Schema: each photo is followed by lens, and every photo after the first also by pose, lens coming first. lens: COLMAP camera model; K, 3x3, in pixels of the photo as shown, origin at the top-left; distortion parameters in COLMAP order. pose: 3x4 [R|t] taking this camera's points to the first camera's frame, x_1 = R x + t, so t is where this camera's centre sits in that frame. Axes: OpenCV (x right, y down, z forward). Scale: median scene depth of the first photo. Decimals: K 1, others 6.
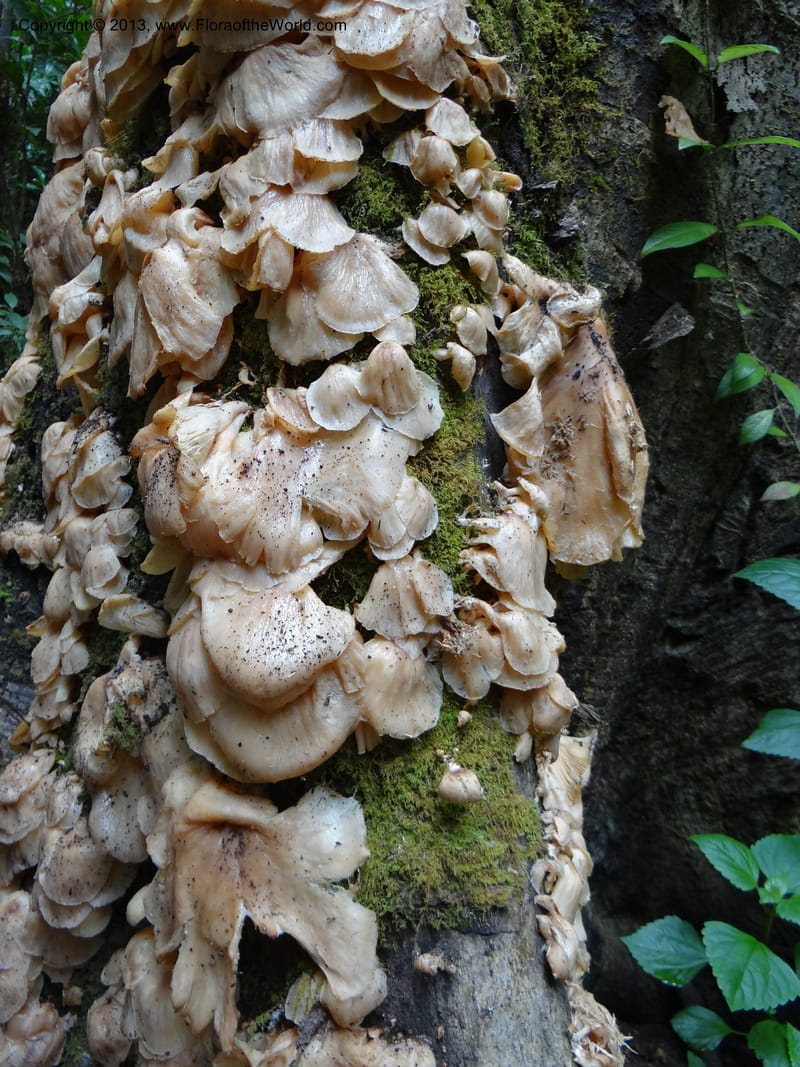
lens RADIAL K [[806.9, 0, 399.7], [0, 806.9, 530.4], [0, 0, 1]] dist [0.000260, 0.000514]
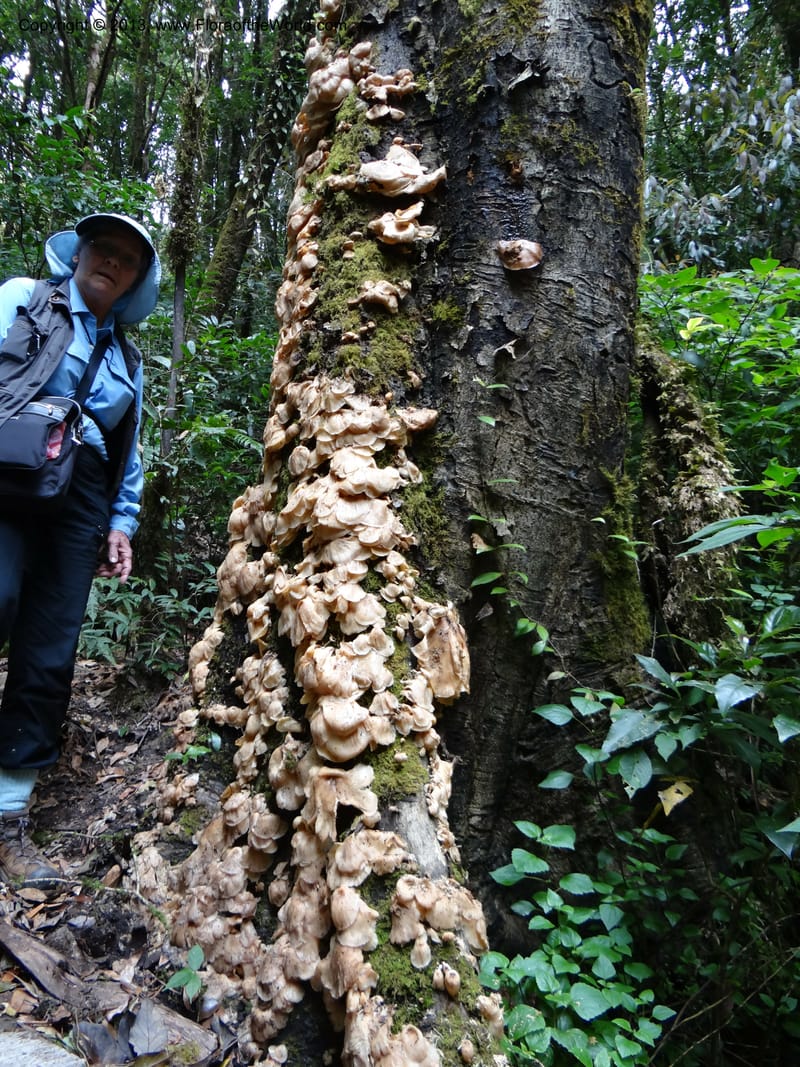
lens RADIAL K [[806.9, 0, 399.7], [0, 806.9, 530.4], [0, 0, 1]] dist [0.000260, 0.000514]
pose [[0.999158, -0.039905, -0.009511, 0.120124], [0.035598, 0.958631, -0.282415, 0.306933], [0.020387, 0.281839, 0.959245, -2.166589]]
